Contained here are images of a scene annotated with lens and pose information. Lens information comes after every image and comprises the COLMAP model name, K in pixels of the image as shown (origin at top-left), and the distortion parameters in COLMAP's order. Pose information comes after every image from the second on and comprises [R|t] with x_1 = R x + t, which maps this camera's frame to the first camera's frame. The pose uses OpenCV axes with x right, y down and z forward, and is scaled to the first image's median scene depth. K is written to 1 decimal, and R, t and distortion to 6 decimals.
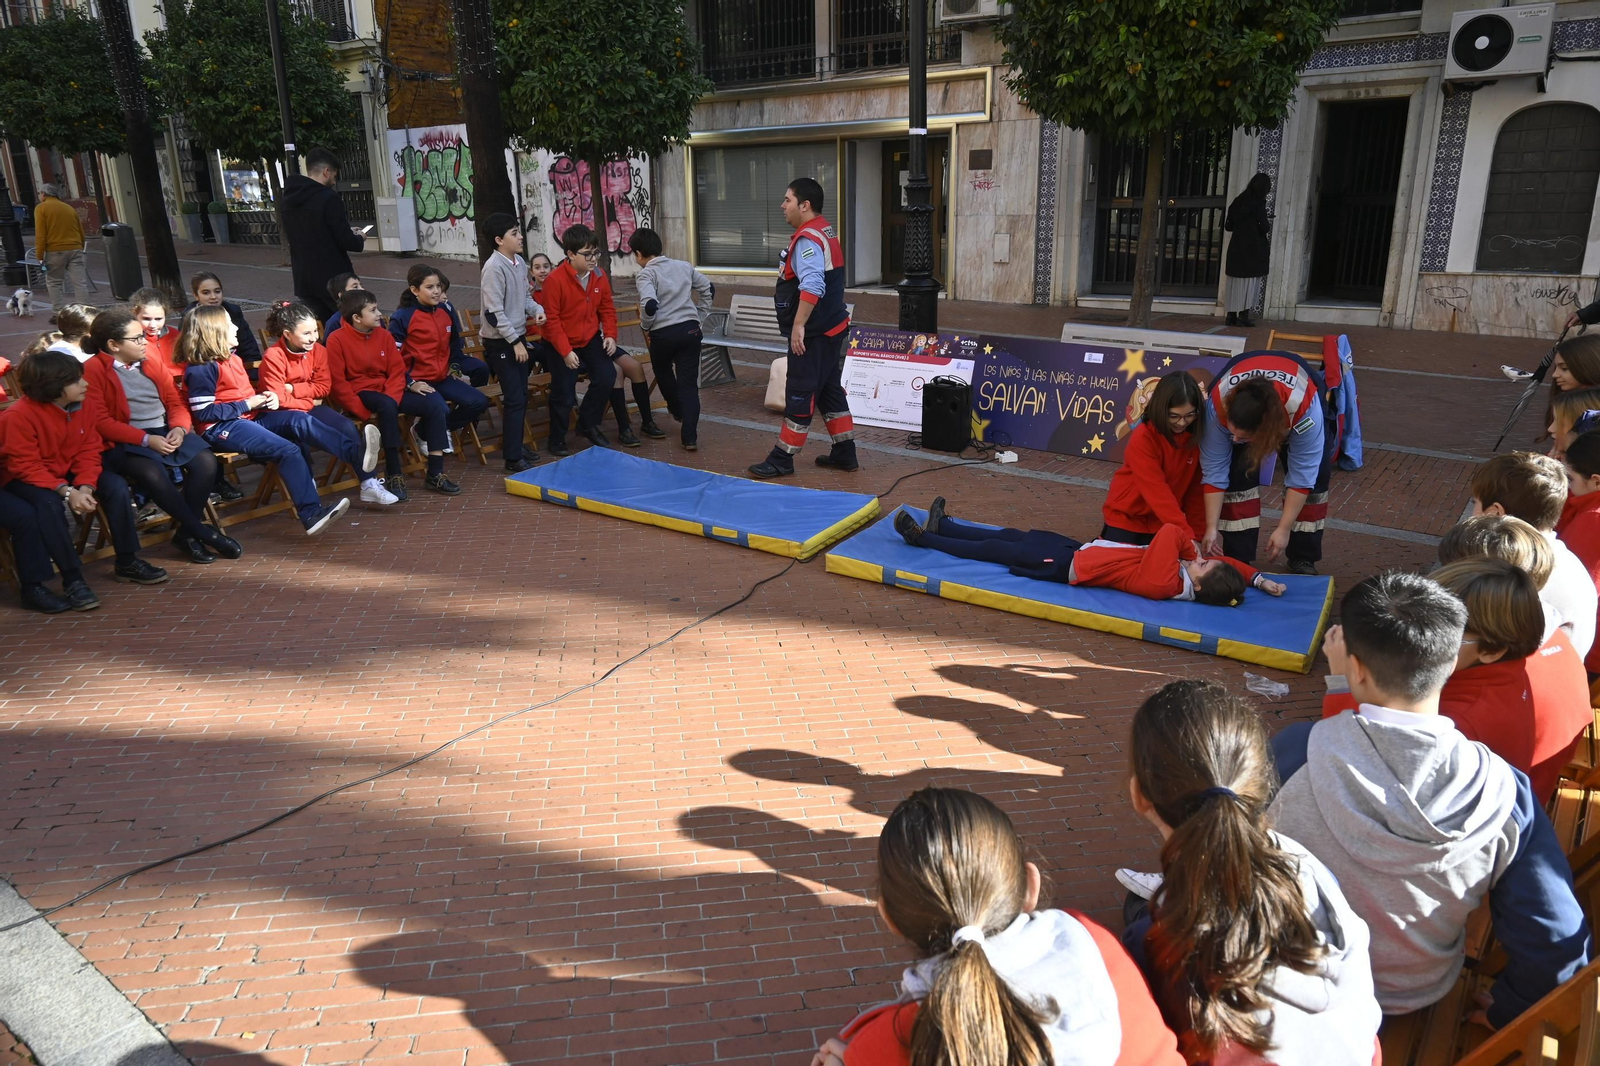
lens RADIAL K [[1085.8, 0, 800.0], [0, 1085.8, 537.5], [0, 0, 1]] dist [-0.009240, 0.002941]
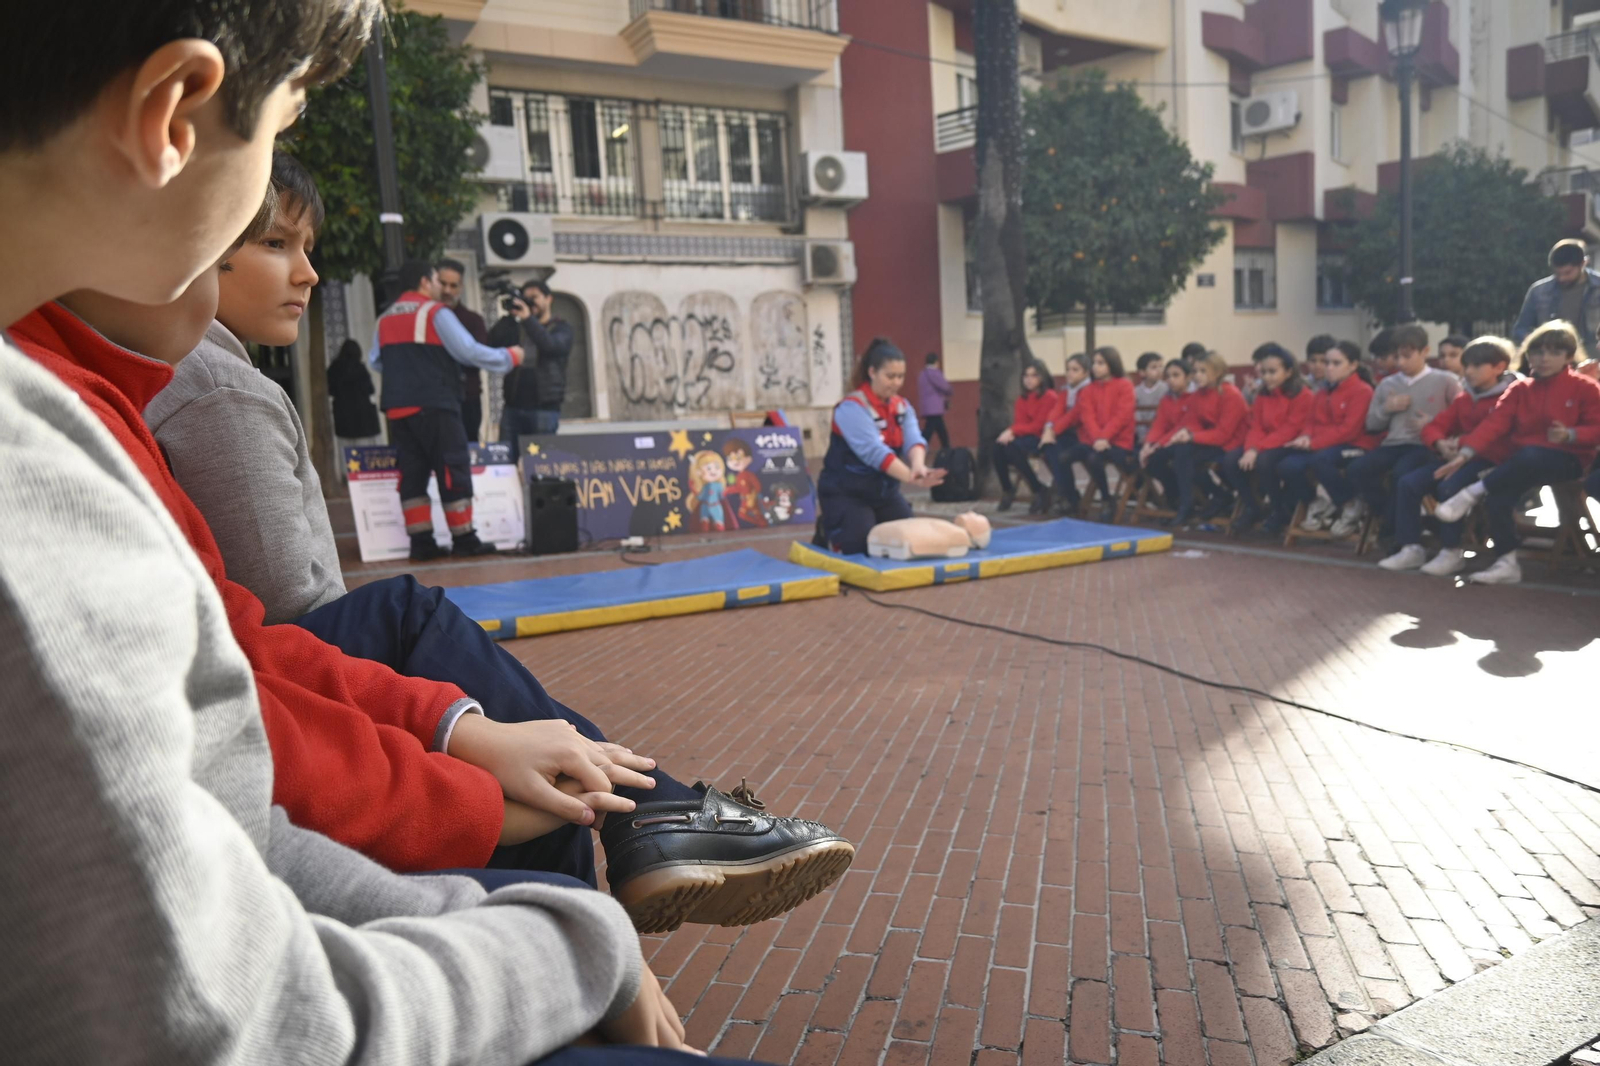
lens RADIAL K [[1085.8, 0, 800.0], [0, 1085.8, 537.5], [0, 0, 1]] dist [-0.009240, 0.002941]
pose [[0.400815, -0.117354, 0.908612, -0.312648], [0.313933, 0.949313, -0.015874, -0.007825], [-0.860694, 0.291606, 0.417339, 0.230372]]
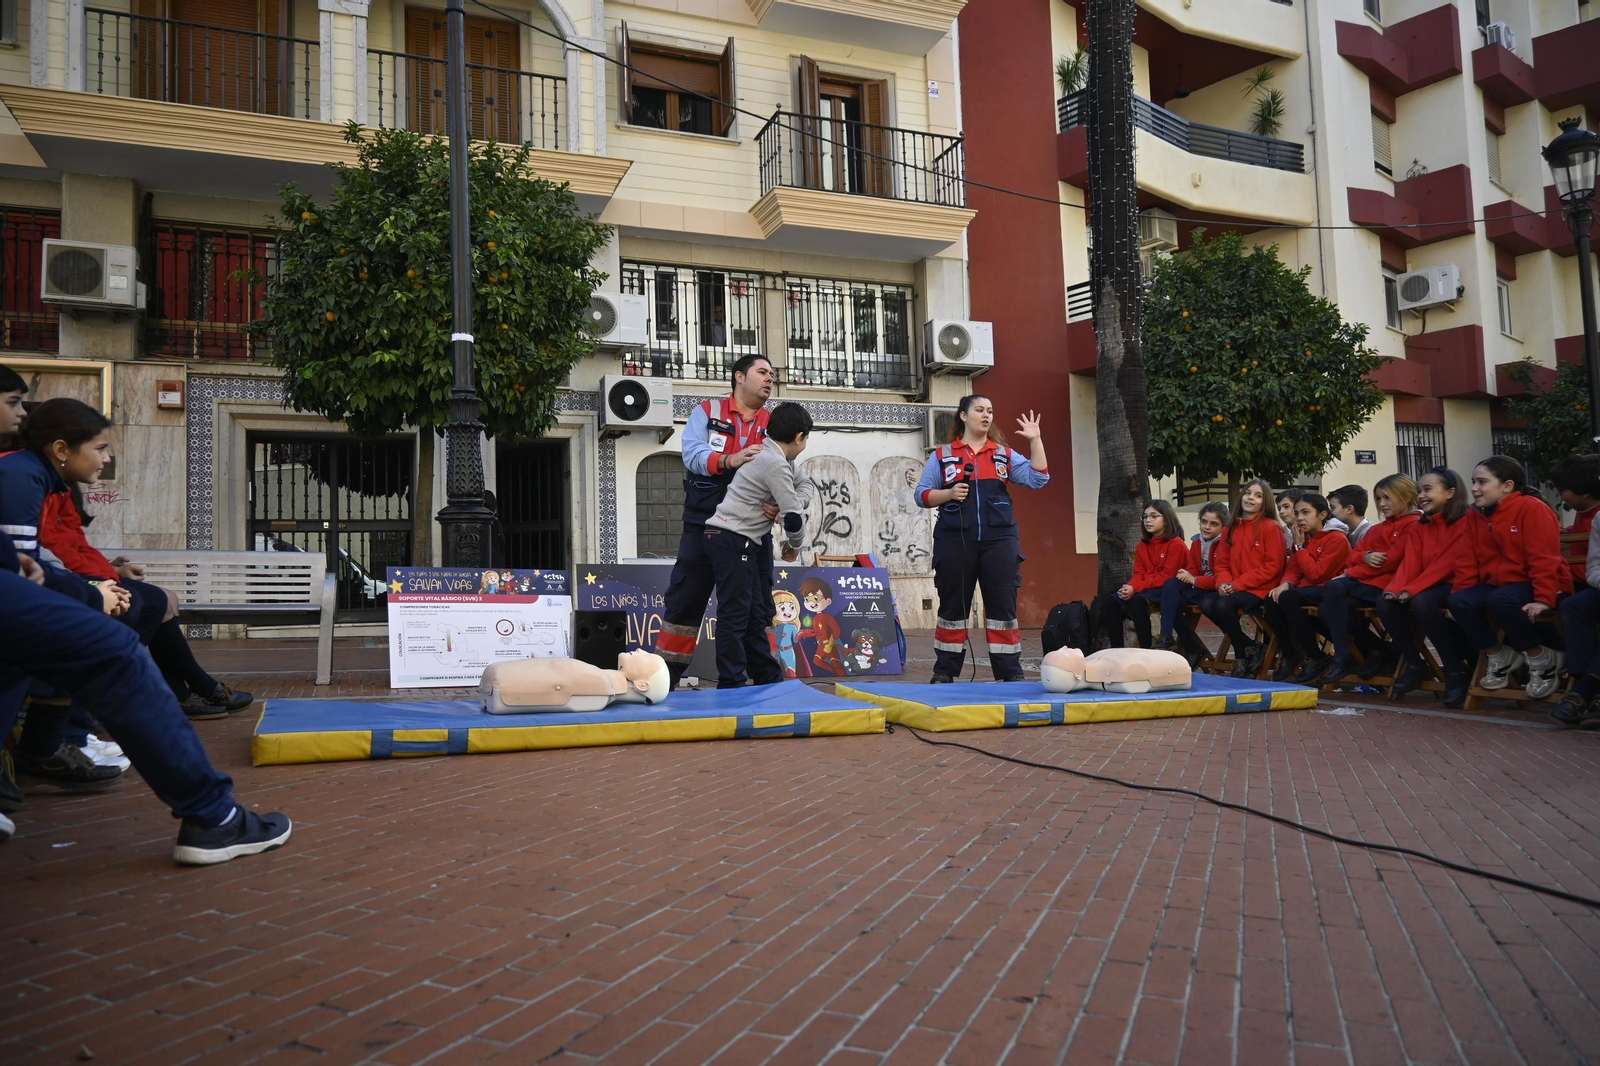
lens RADIAL K [[1081.8, 0, 798.2], [0, 1081.8, 538.3], [0, 0, 1]] dist [-0.007967, 0.002871]
pose [[0.522265, 0.050628, 0.851279, -0.251851], [0.269670, 0.937207, -0.221182, 0.016756], [-0.809023, 0.345080, 0.475817, 0.234989]]
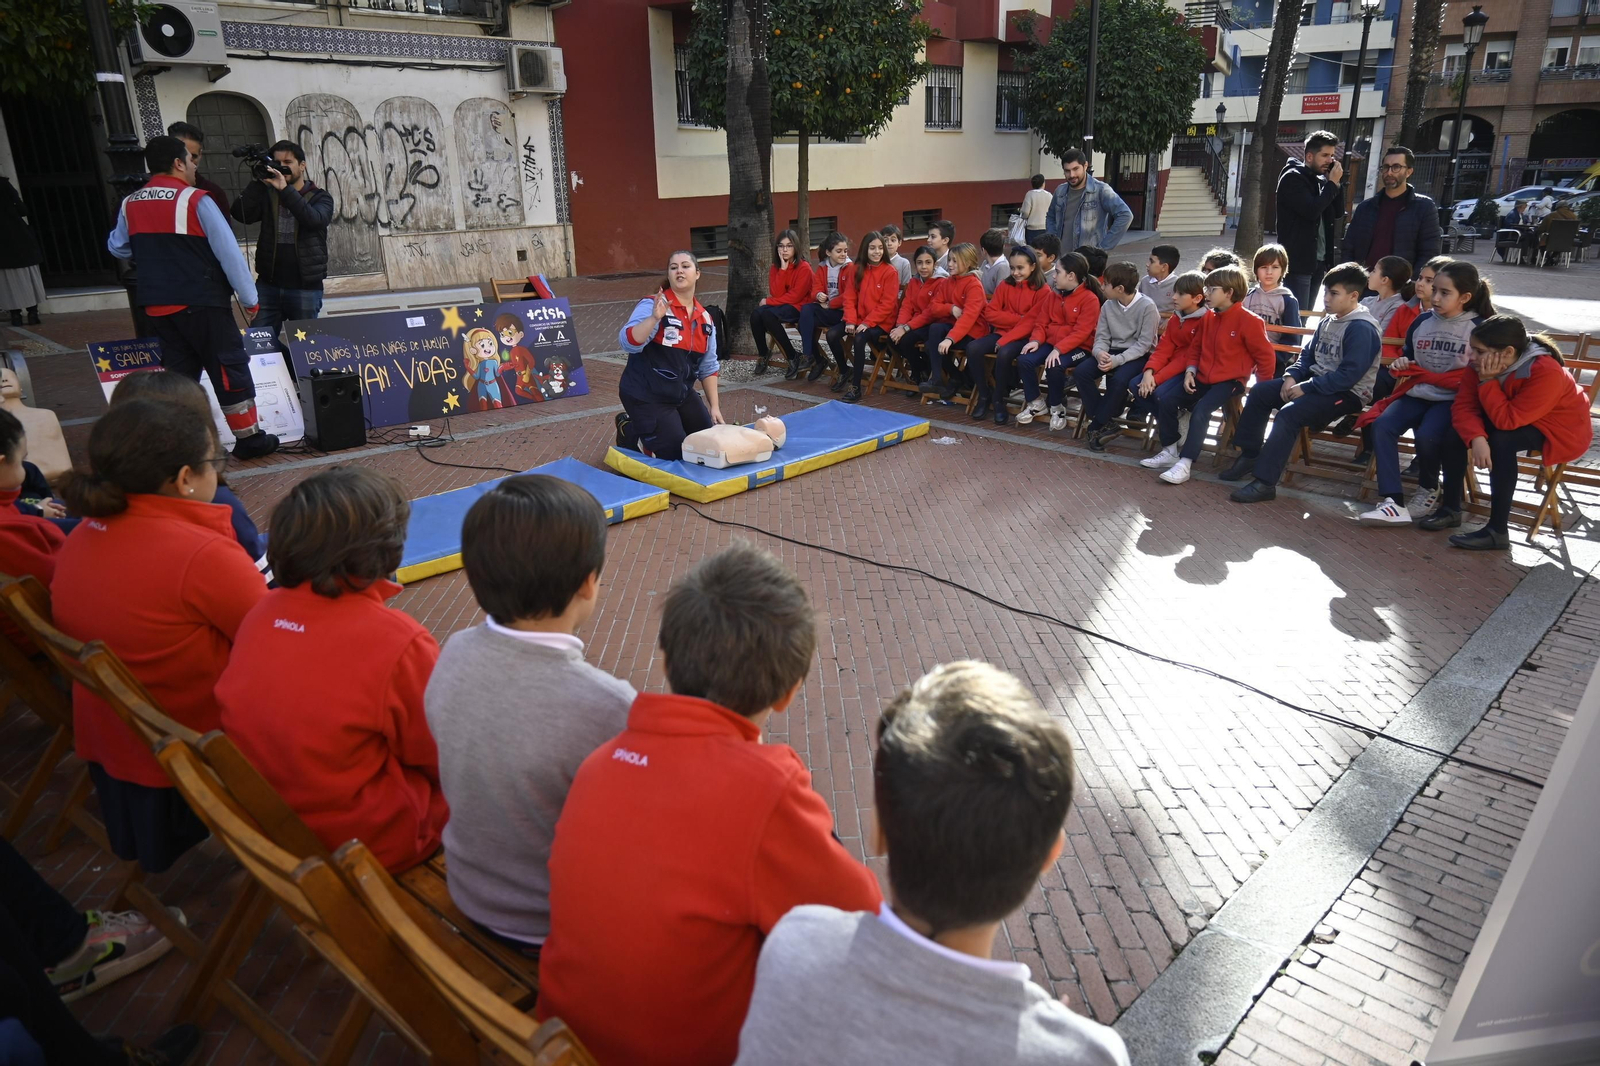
lens RADIAL K [[1083.4, 0, 803.4], [0, 1083.4, 535.4], [0, 0, 1]] dist [-0.012103, 0.003425]
pose [[0.117650, -0.309567, 0.943571, -0.352727], [0.306612, 0.915070, 0.261986, -0.068112], [-0.944536, 0.258487, 0.202575, 0.249634]]
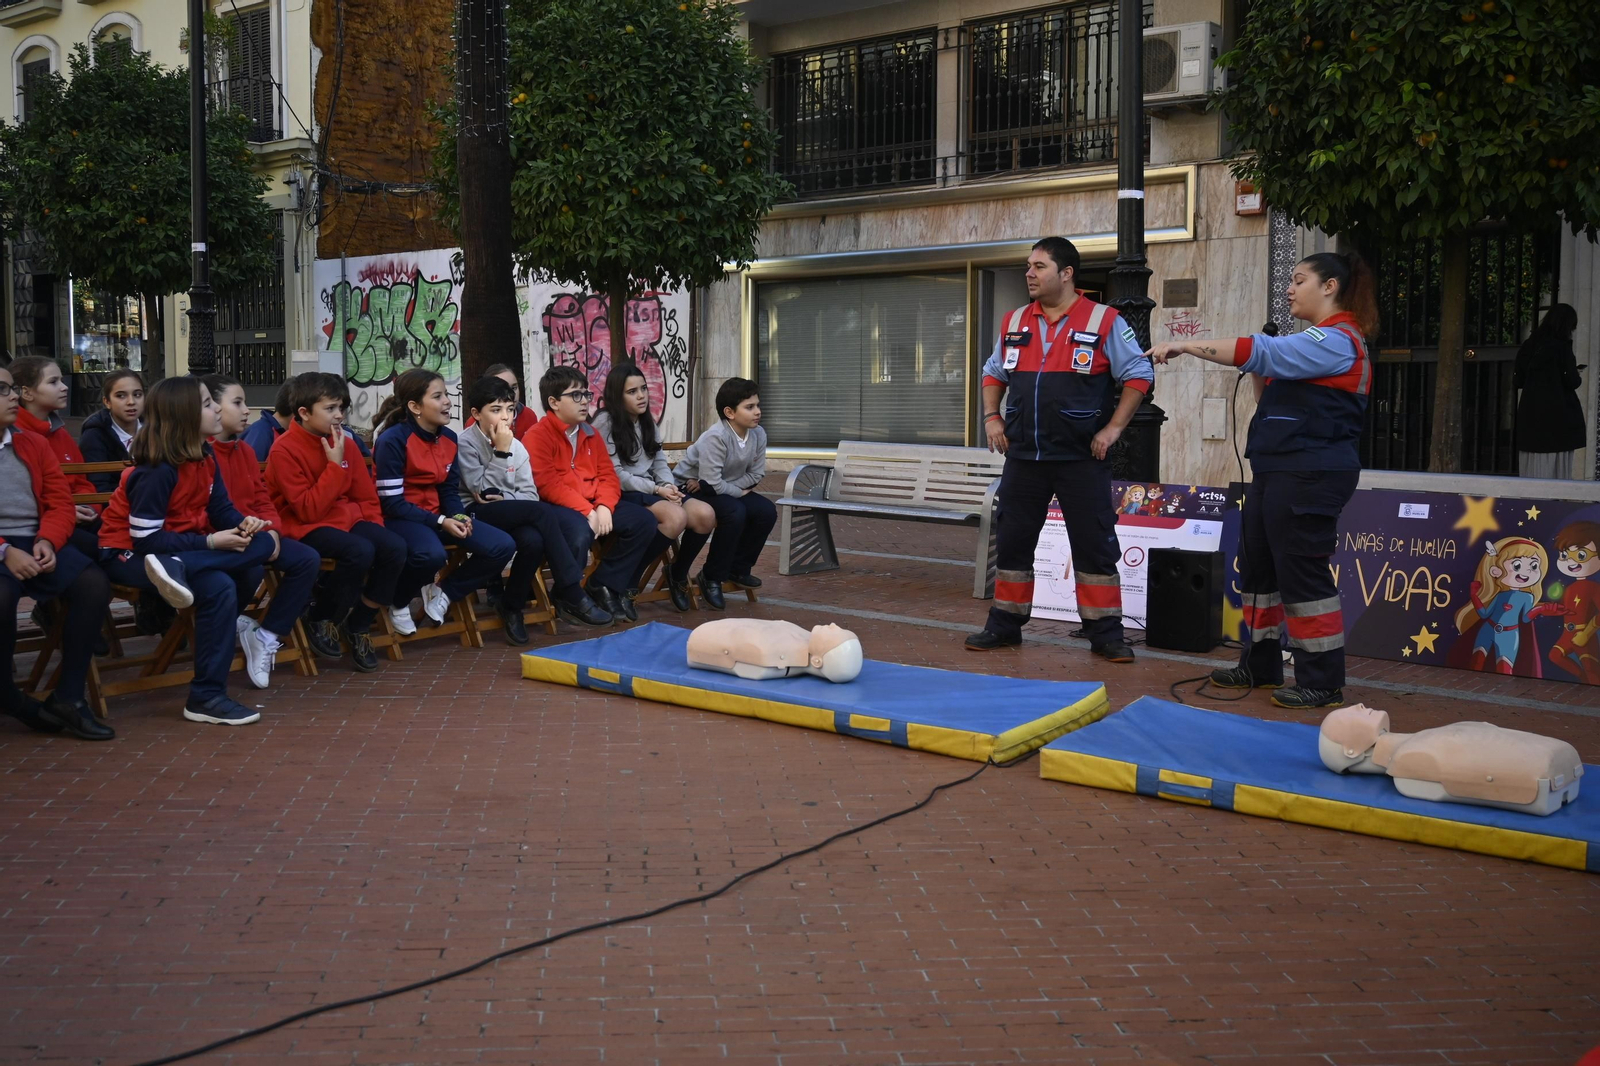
lens RADIAL K [[1647.8, 0, 796.1], [0, 1647.8, 536.7], [0, 0, 1]] dist [0.005693, -0.017845]
pose [[0.998795, 0.021802, -0.043964, -0.028274], [-0.030917, 0.975295, -0.218734, 0.038903], [0.038109, 0.219829, 0.974794, 0.010758]]
